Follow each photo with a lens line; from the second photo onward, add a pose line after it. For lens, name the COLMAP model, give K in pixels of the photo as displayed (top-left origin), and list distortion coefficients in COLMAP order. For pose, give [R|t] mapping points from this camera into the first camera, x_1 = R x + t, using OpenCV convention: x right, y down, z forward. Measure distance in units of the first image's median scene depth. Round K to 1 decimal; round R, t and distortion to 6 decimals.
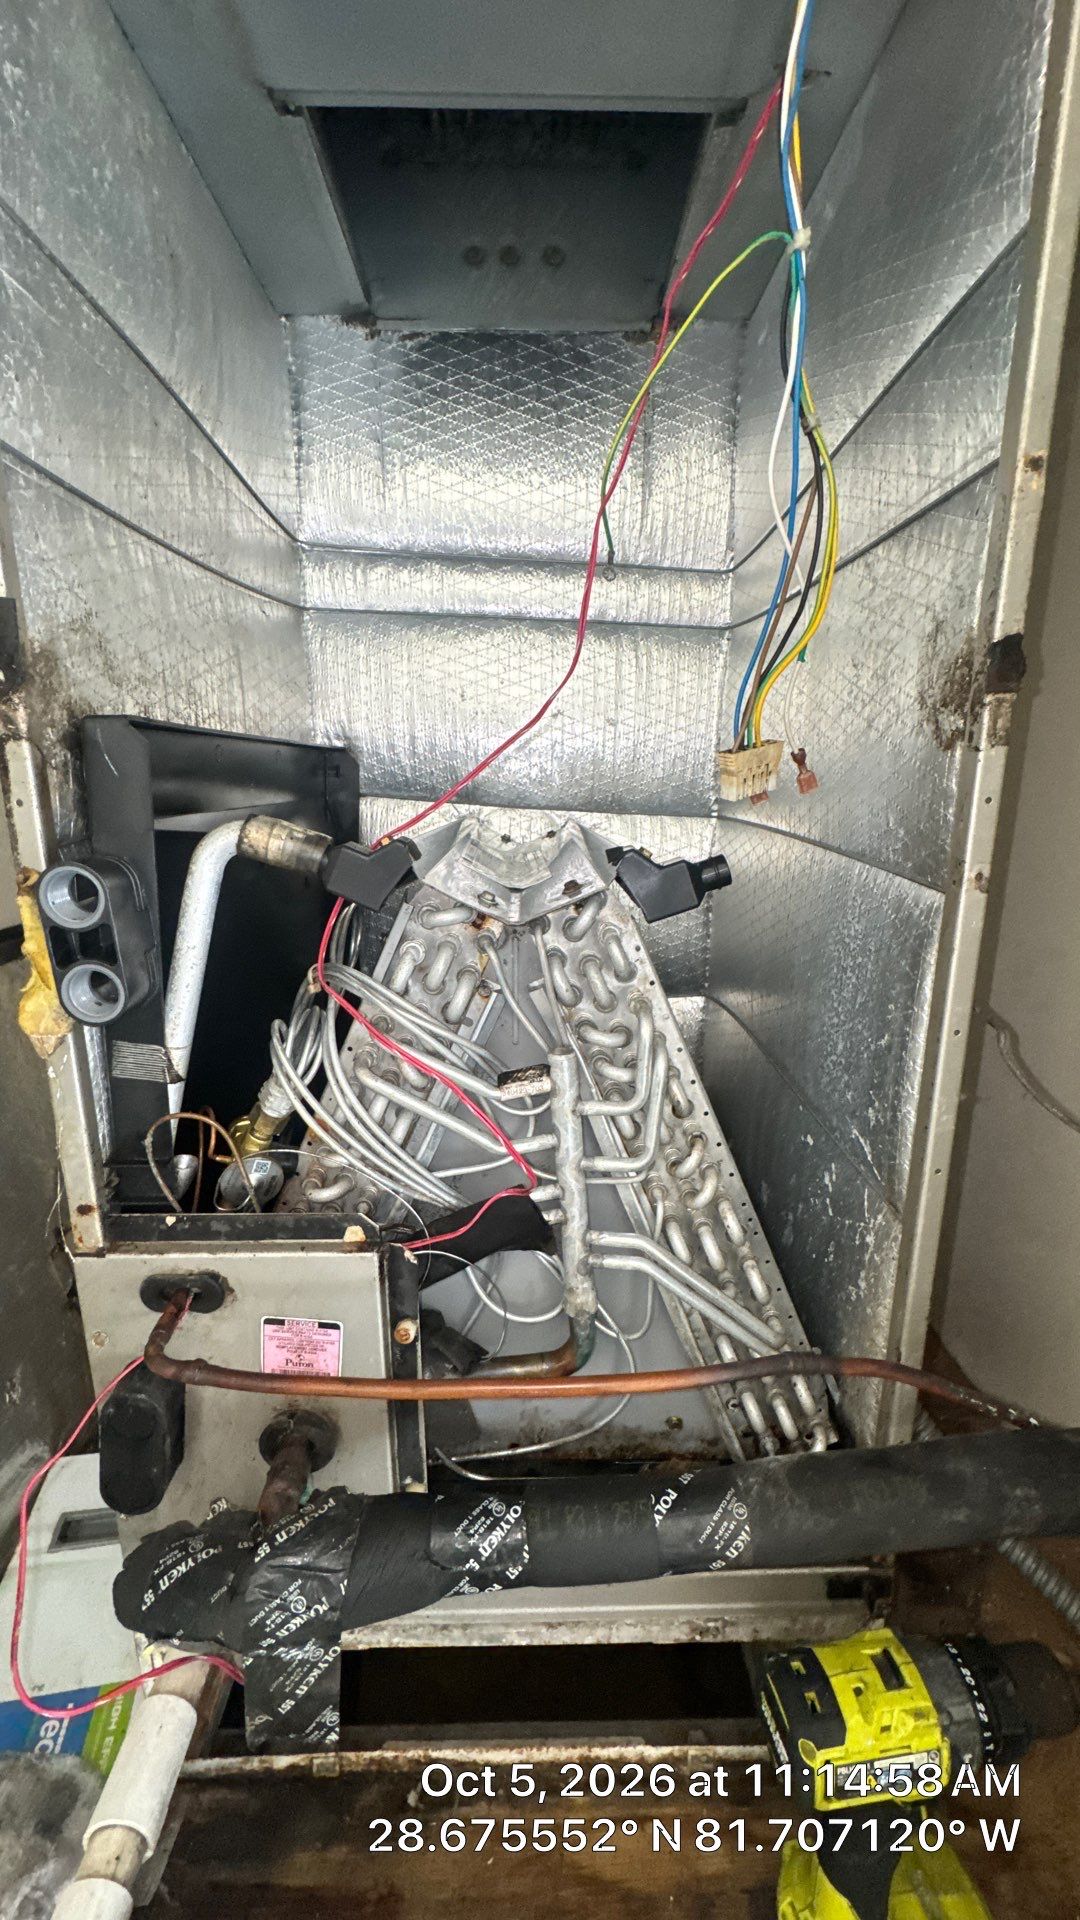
lens RADIAL K [[775.0, 0, 535.5], [0, 775.0, 952.3], [0, 0, 1]] dist [-0.003908, -0.000001]
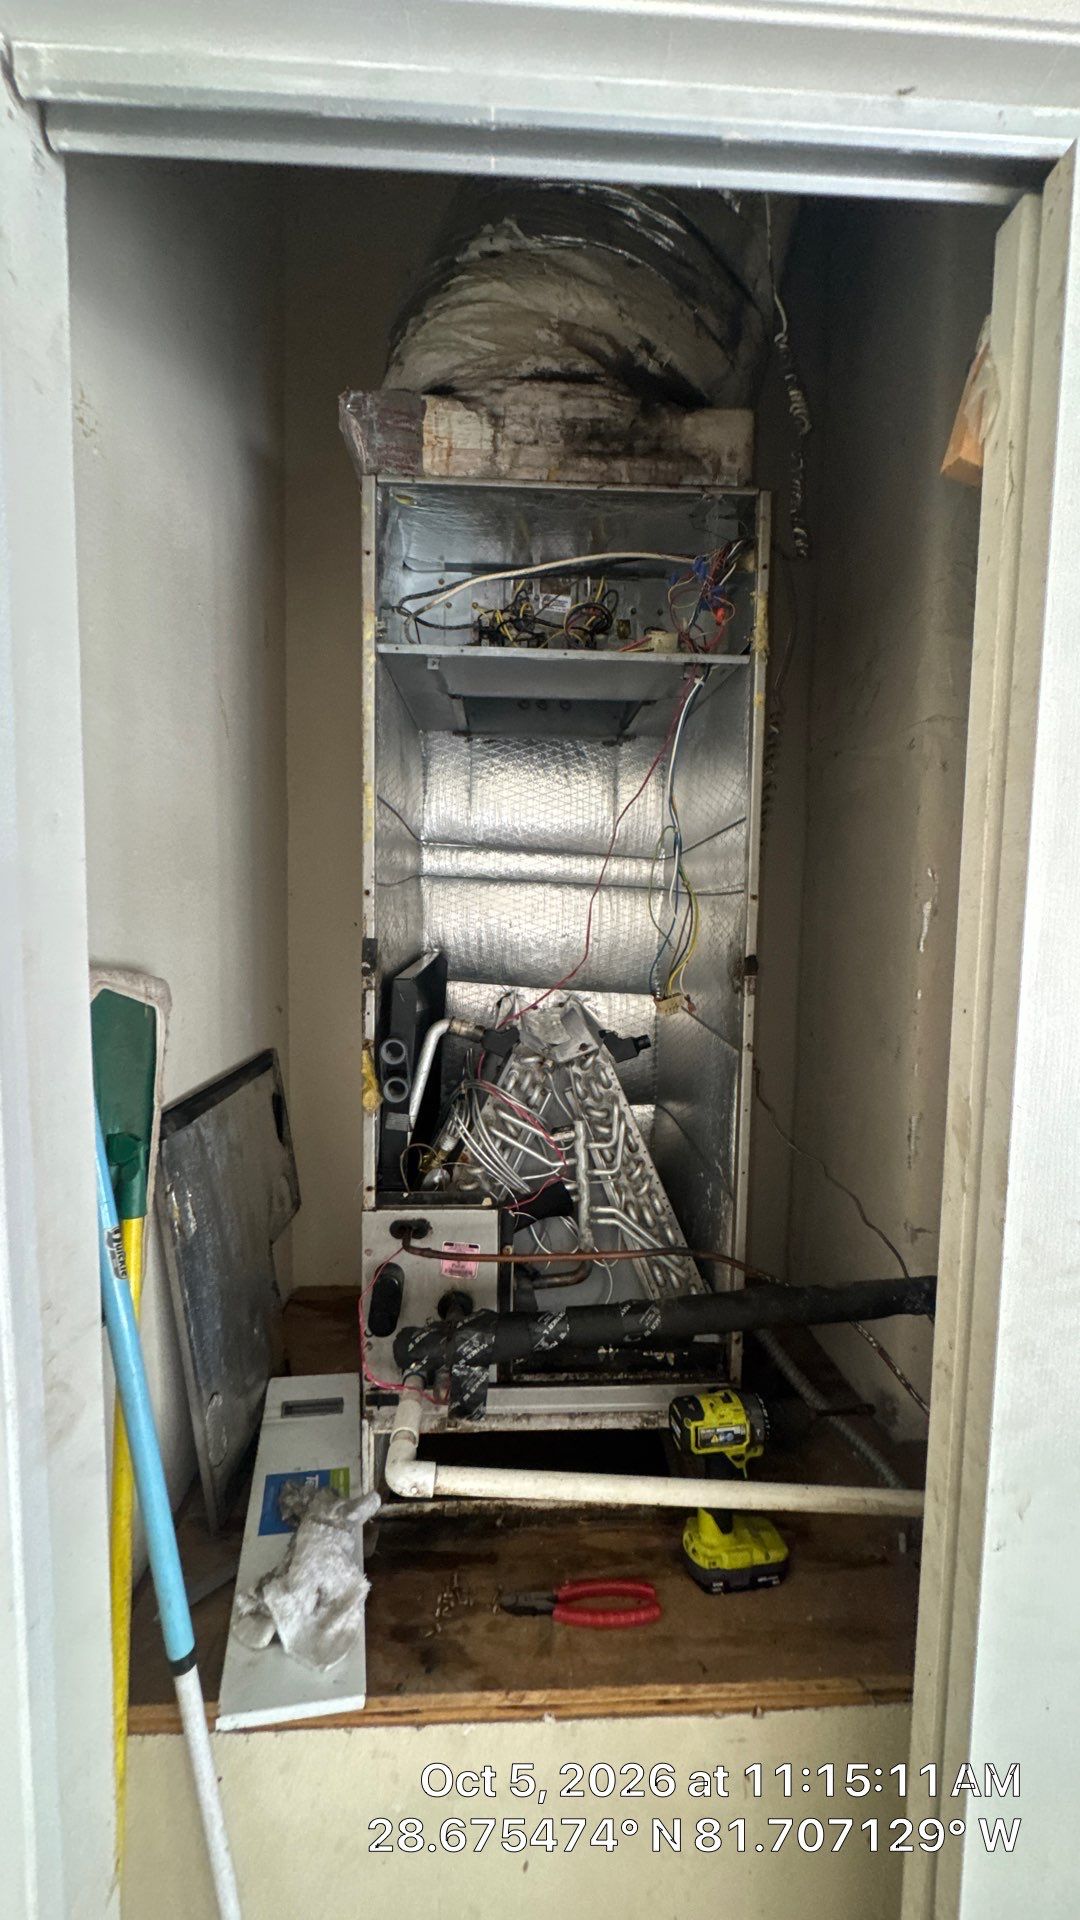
lens RADIAL K [[775.0, 0, 535.5], [0, 775.0, 952.3], [0, 0, 1]] dist [-0.003908, -0.000001]
pose [[0.999472, 0.012672, 0.029928, -0.161589], [-0.007738, 0.987161, -0.159543, 0.007718], [-0.031565, 0.159227, 0.986737, -1.261597]]
